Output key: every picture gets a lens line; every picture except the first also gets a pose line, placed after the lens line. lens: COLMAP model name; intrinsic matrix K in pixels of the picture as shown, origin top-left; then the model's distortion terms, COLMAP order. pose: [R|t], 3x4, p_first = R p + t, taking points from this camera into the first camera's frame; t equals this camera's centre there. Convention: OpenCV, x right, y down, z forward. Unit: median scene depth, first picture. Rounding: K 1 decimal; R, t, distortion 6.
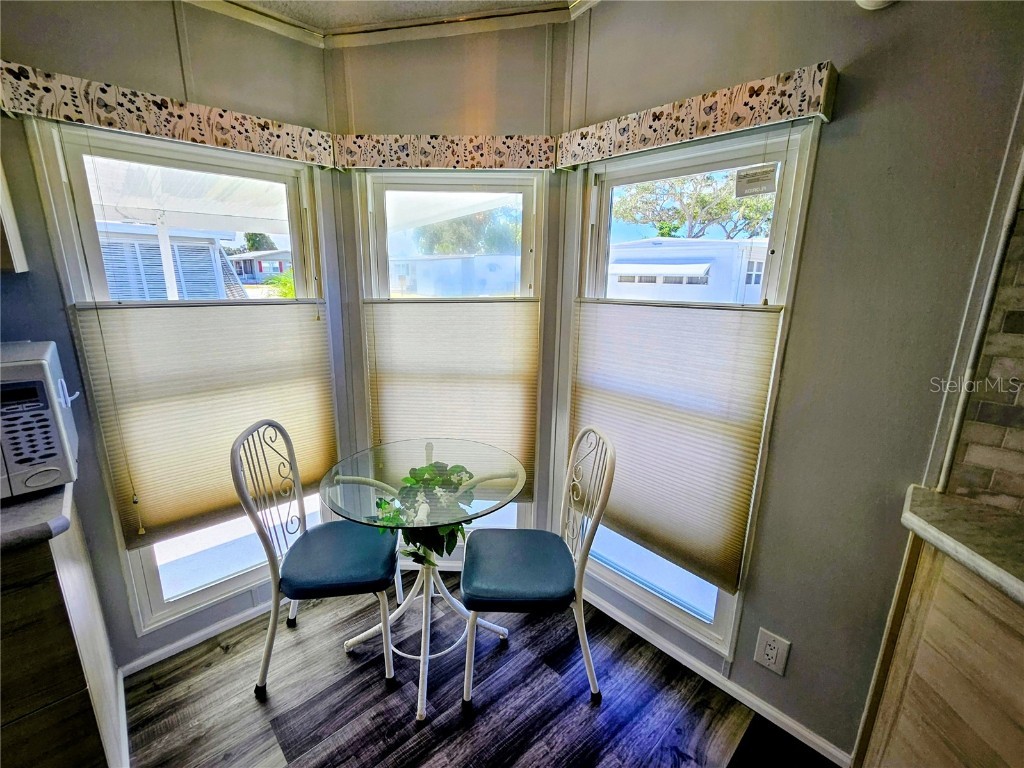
lens RADIAL K [[442.4, 0, 505.3], [0, 442.4, 380.8], [0, 0, 1]] dist [-0.001055, -0.000196]
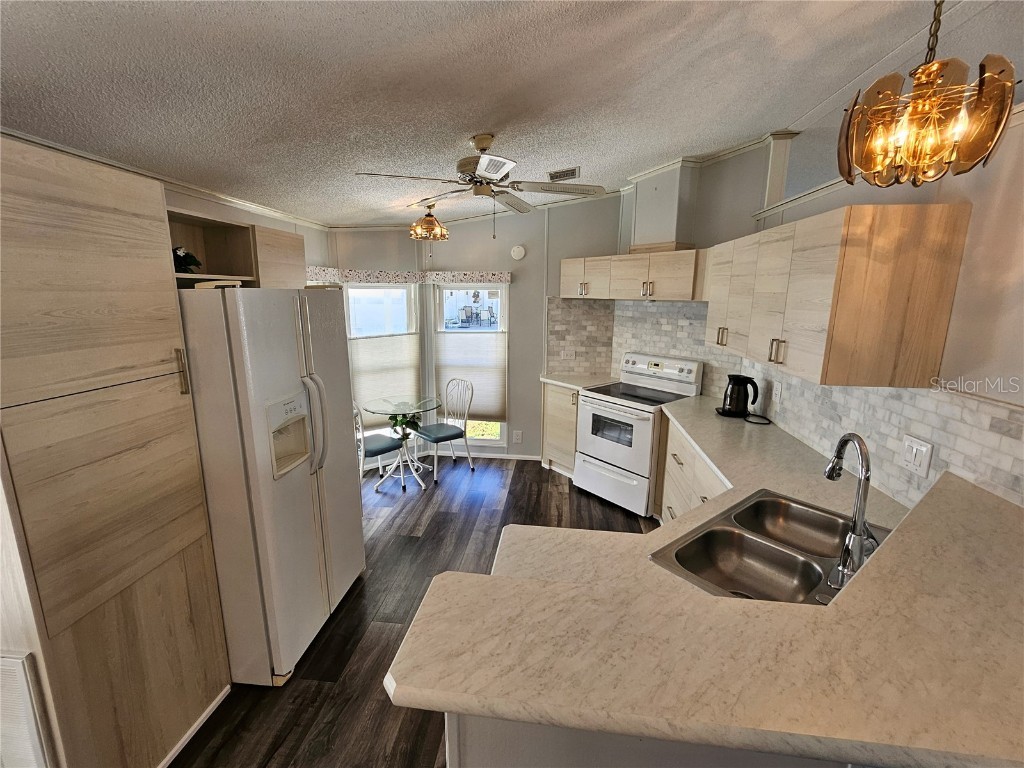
lens RADIAL K [[442.4, 0, 505.3], [0, 442.4, 380.8], [0, 0, 1]] dist [-0.001055, -0.000196]
pose [[0.768915, -0.136019, 0.624715, -1.313822], [0.155595, 0.987541, 0.023508, 0.108304], [-0.620129, 0.079127, 0.780499, -1.375675]]
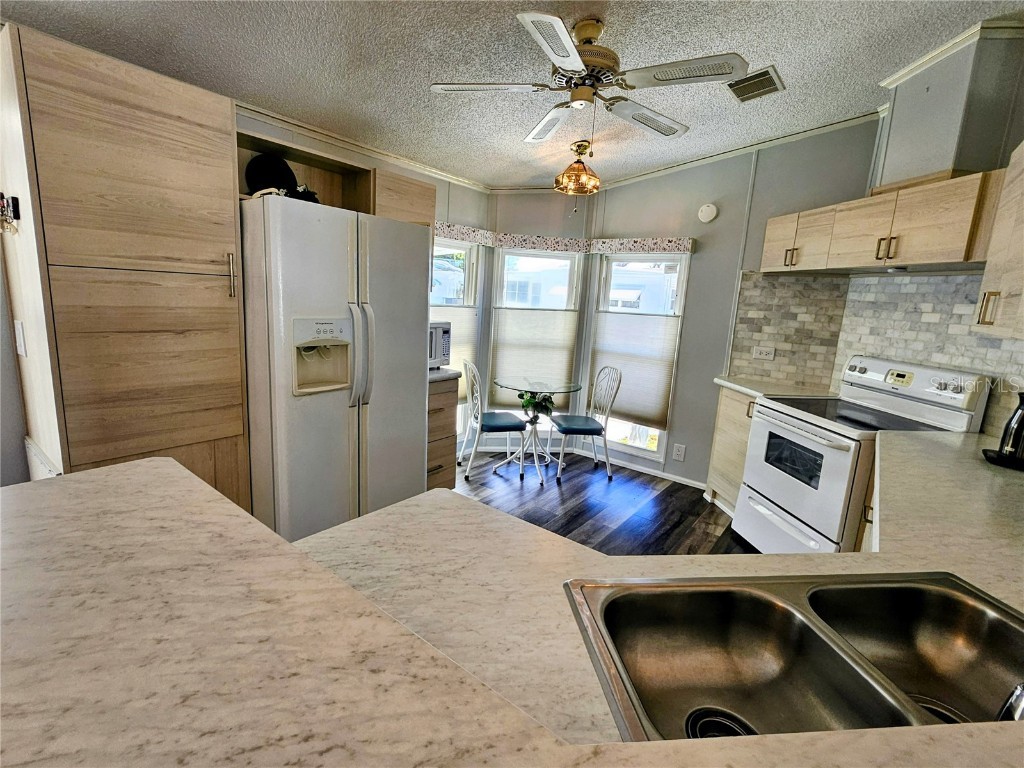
lens RADIAL K [[474.6, 0, 505.7], [0, 474.6, 380.0], [0, 0, 1]] dist [-0.000902, -0.001371]
pose [[0.986747, 0.015117, 0.161558, -0.740954], [-0.006839, 0.998641, -0.051670, 0.319403], [-0.162119, 0.049881, 0.985510, -1.385386]]
